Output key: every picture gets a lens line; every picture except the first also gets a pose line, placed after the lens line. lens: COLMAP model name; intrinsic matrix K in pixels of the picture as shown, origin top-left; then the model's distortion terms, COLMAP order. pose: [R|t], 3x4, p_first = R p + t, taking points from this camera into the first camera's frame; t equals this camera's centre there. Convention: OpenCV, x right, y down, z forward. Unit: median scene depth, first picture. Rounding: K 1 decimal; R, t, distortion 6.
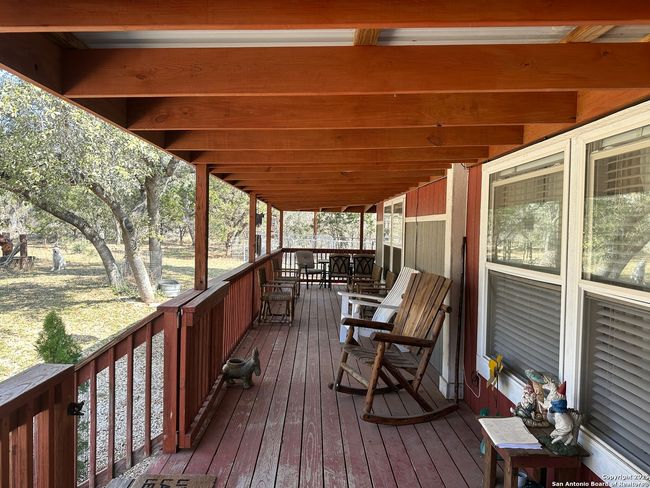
lens RADIAL K [[452.6, 0, 324.6], [0, 452.6, 244.8], [0, 0, 1]] dist [0.000847, -0.000892]
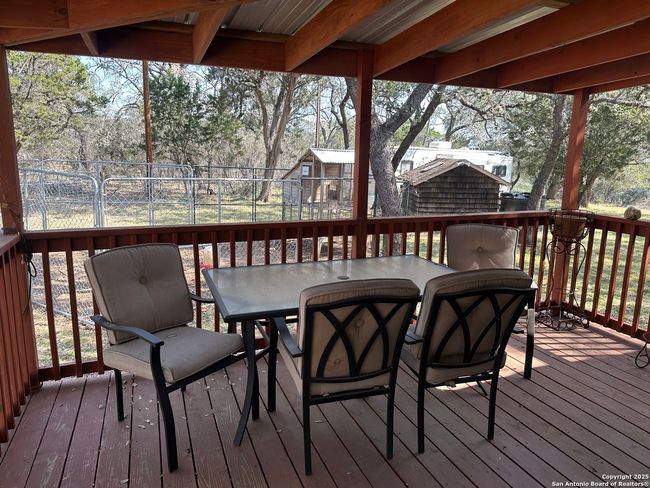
lens RADIAL K [[452.6, 0, 327.1], [0, 452.6, 243.9], [0, 0, 1]] dist [0.000847, -0.000892]
pose [[0.935825, -0.073430, 0.344732, -0.033694], [0.016157, 0.985967, 0.166157, -0.020665], [-0.352096, -0.149924, 0.923878, 0.751472]]
